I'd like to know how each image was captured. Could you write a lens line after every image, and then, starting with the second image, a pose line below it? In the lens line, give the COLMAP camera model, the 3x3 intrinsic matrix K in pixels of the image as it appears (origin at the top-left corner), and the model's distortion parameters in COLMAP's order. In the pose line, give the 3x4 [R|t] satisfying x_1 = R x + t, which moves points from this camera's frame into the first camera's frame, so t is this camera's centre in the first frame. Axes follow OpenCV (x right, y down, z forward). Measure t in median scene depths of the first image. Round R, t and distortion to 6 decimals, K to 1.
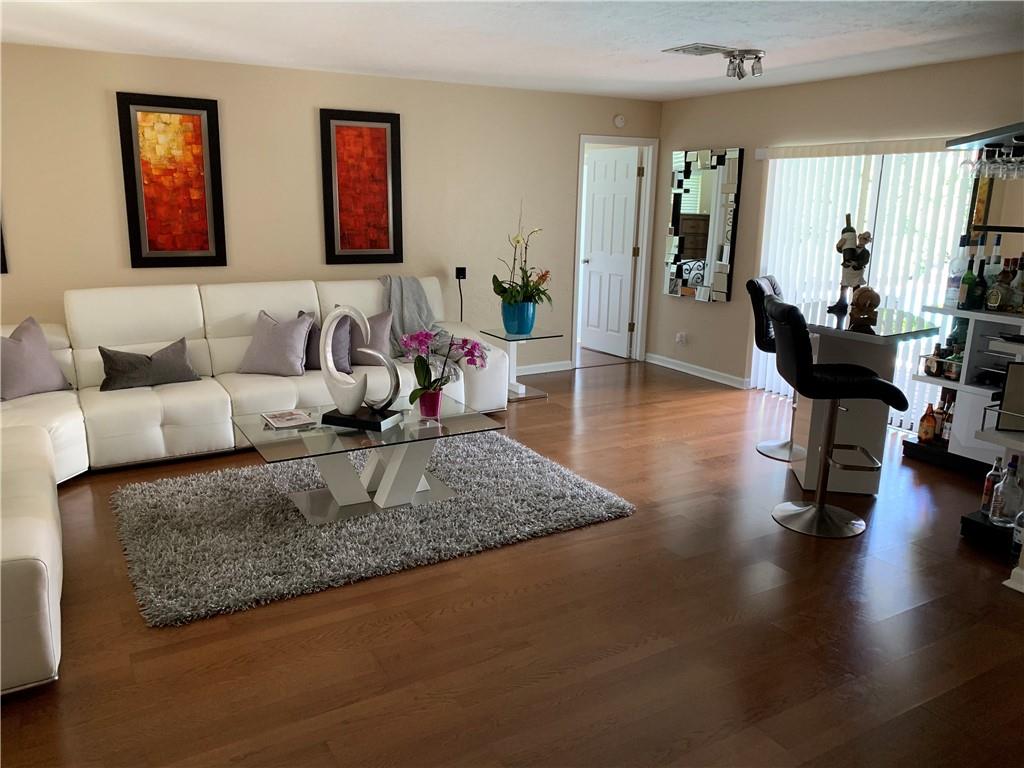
lens RADIAL K [[783.3, 0, 513.4], [0, 783.3, 383.1], [0, 0, 1]] dist [-0.009257, -0.013694]
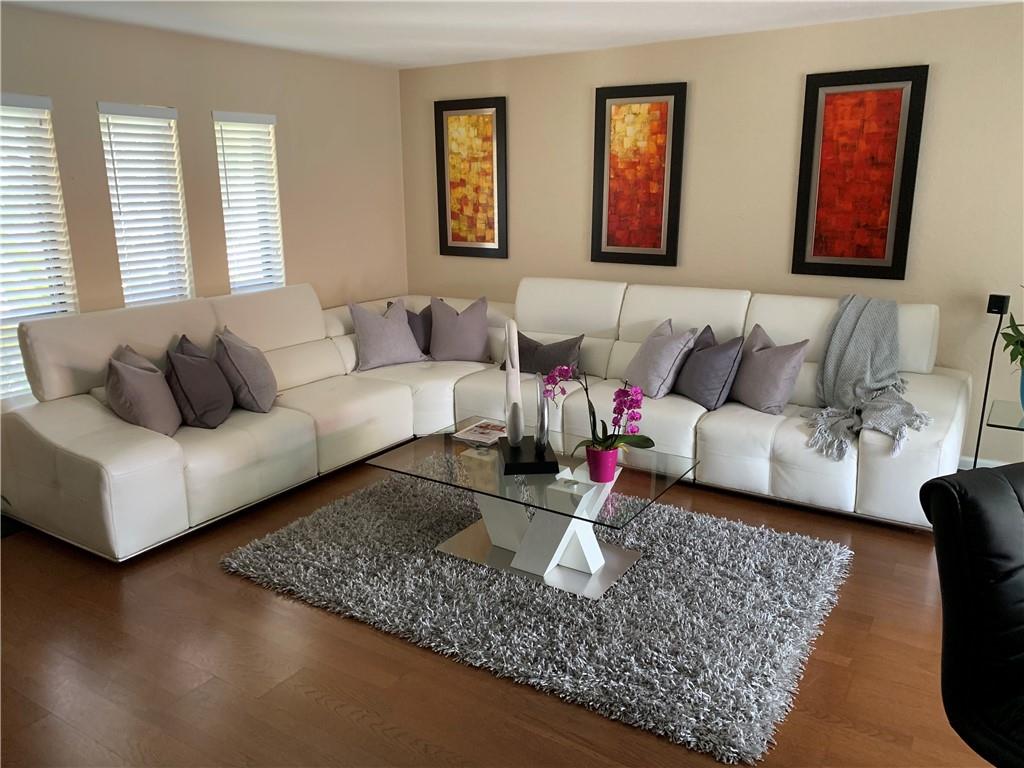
lens RADIAL K [[783.3, 0, 513.0], [0, 783.3, 384.2], [0, 0, 1]] dist [-0.009257, -0.013694]
pose [[0.459886, 0.193553, -0.866627, 0.372192], [-0.193829, 0.974302, 0.114743, -0.087740], [0.866565, 0.115209, 0.485584, 0.428030]]
